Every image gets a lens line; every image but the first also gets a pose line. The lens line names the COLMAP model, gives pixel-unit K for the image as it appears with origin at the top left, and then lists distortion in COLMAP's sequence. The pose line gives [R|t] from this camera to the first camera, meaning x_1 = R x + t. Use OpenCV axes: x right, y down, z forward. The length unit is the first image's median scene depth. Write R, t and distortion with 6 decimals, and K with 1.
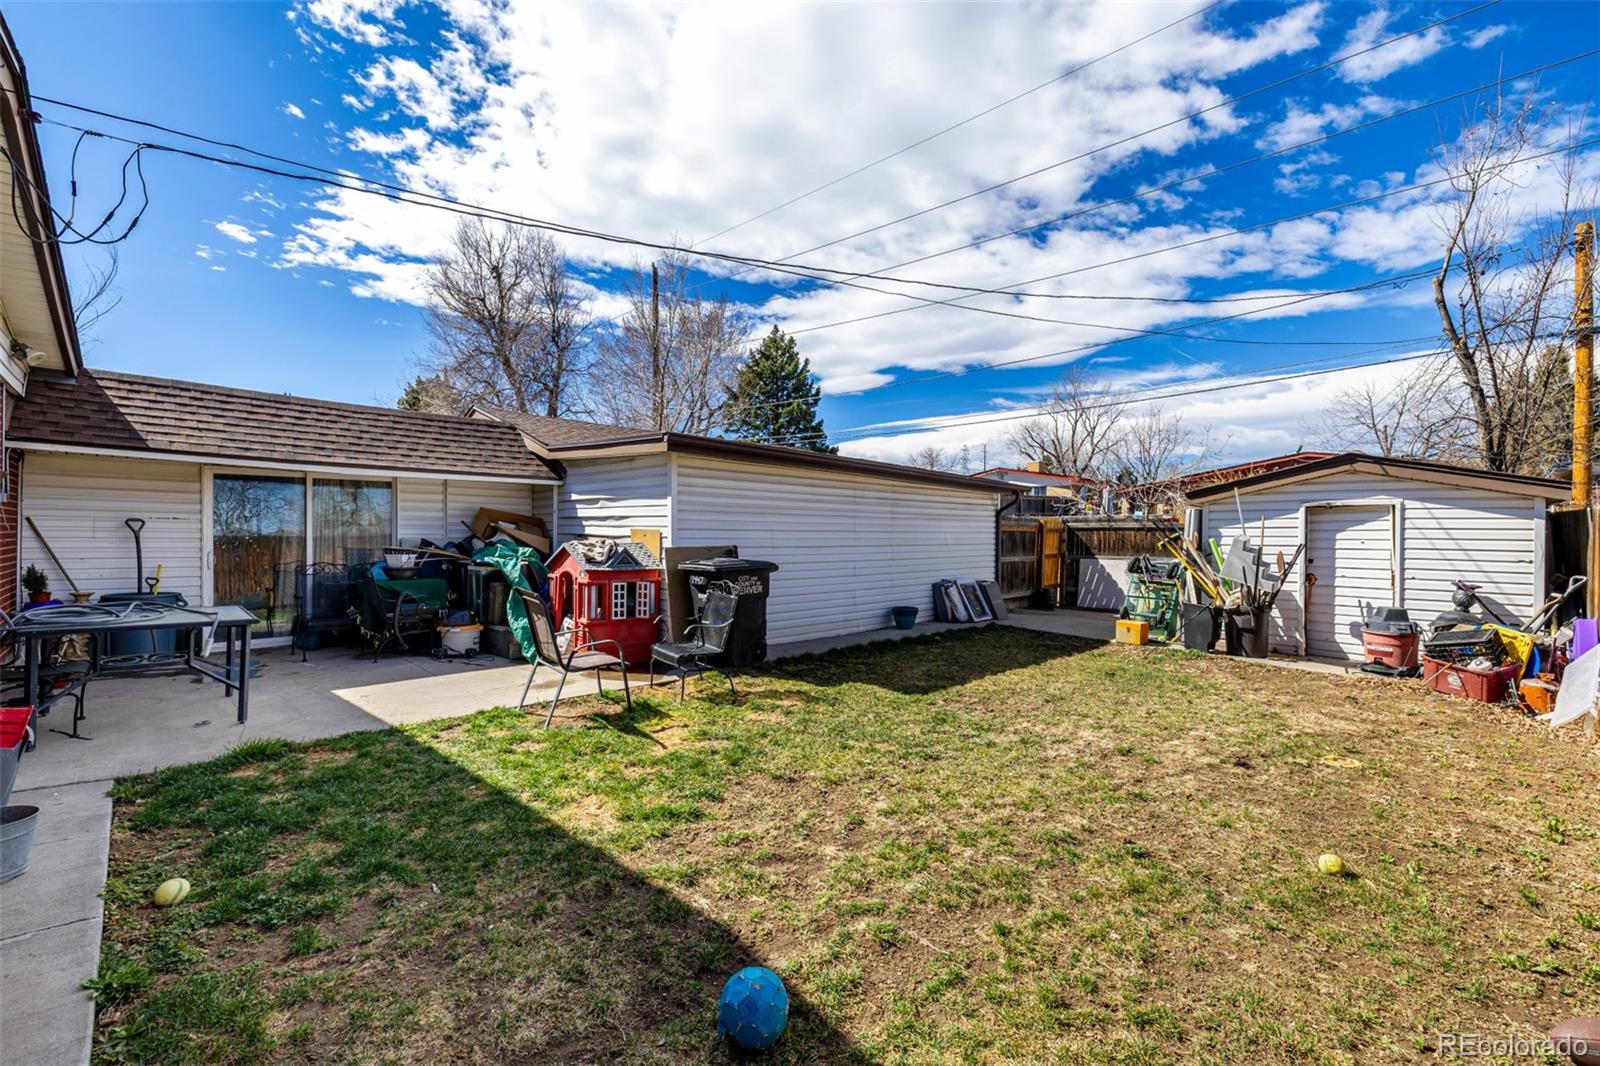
lens RADIAL K [[657.9, 0, 800.0], [0, 657.9, 533.0], [0, 0, 1]] dist [-0.001835, -0.000433]
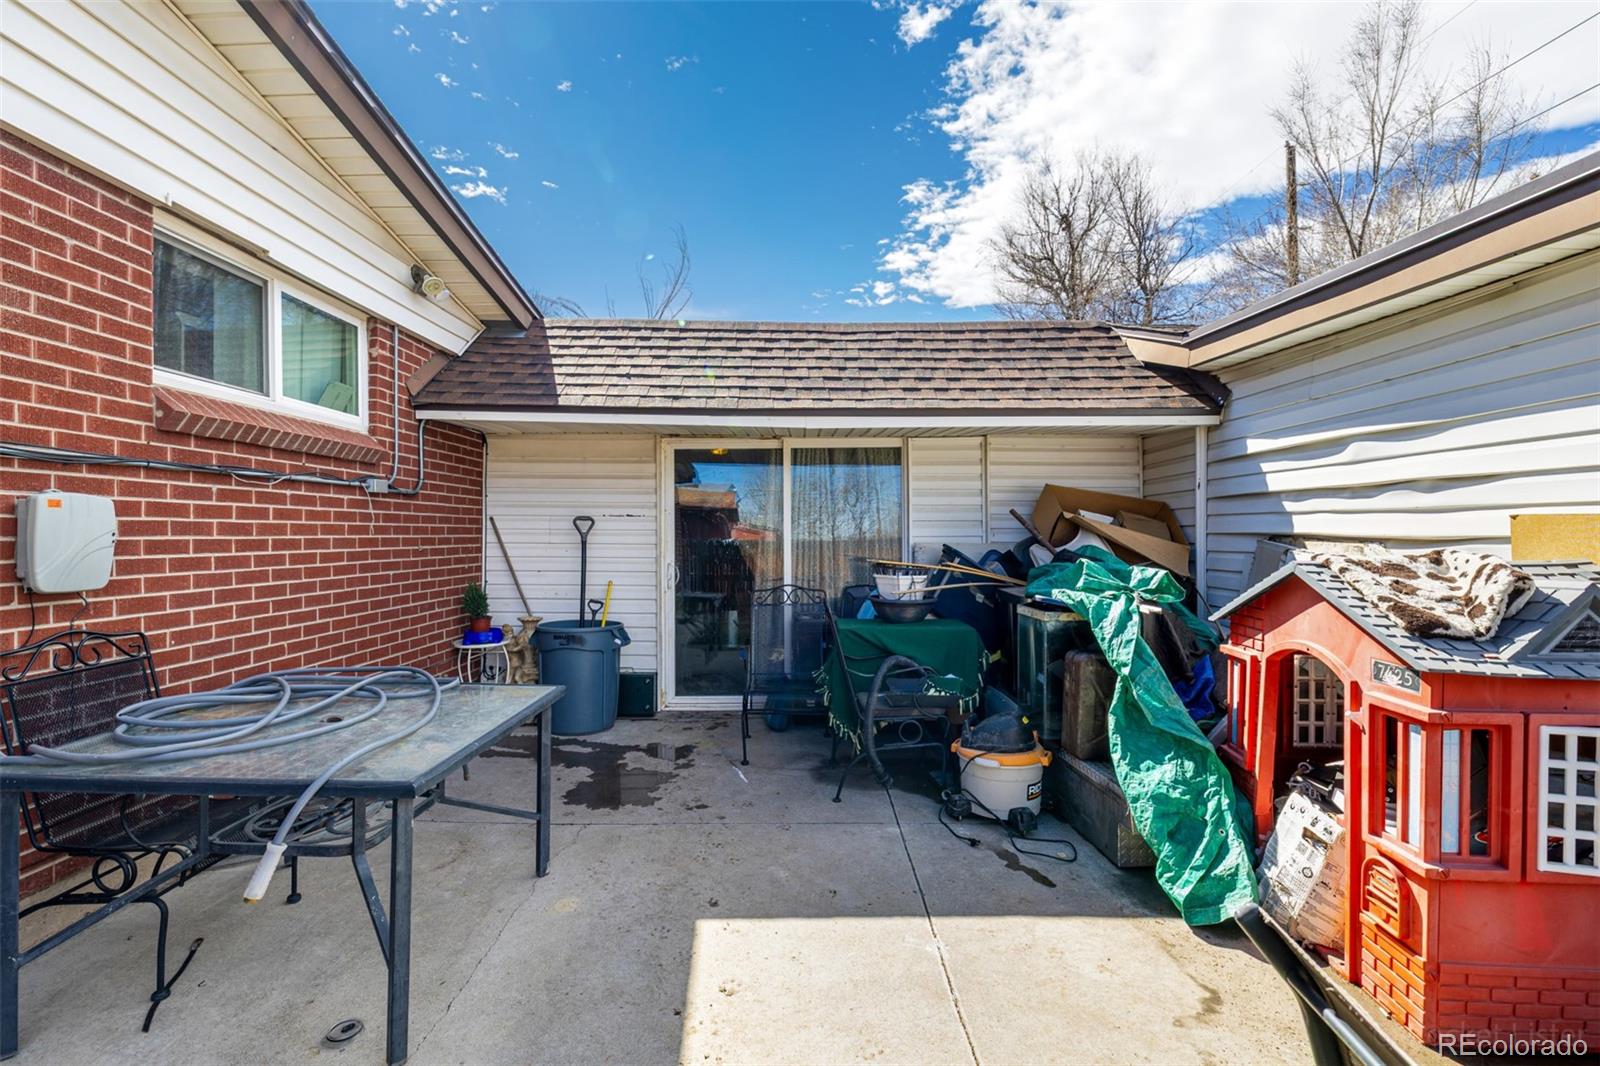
lens RADIAL K [[700.2, 0, 800.0], [0, 700.2, 533.0], [0, 0, 1]] dist [-0.012133, 0.000533]
pose [[0.697474, -0.009301, -0.716550, -0.260310], [0.006240, 0.999957, -0.006907, 0.002522], [0.716583, 0.000346, 0.697501, 0.548614]]
